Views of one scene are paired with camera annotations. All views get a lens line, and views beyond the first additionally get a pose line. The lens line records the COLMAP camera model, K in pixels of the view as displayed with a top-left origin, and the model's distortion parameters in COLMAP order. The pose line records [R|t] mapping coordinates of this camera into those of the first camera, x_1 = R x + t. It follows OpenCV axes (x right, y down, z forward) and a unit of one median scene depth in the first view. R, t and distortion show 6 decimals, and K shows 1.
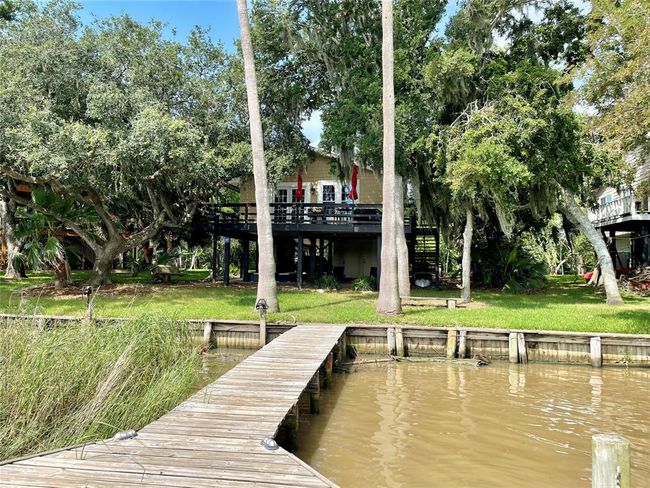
lens RADIAL K [[488.5, 0, 325.0], [0, 488.5, 244.0], [0, 0, 1]] dist [0.087635, -0.109936]
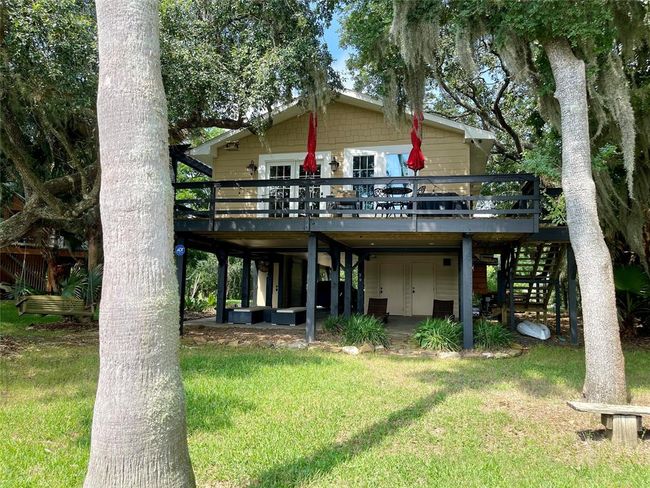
lens RADIAL K [[488.5, 0, 325.0], [0, 488.5, 244.0], [0, 0, 1]] dist [0.087635, -0.109936]
pose [[0.999671, -0.012264, -0.022507, -0.026082], [0.010762, 0.997783, -0.065683, 0.021386], [0.023263, 0.065419, 0.997587, 0.440161]]
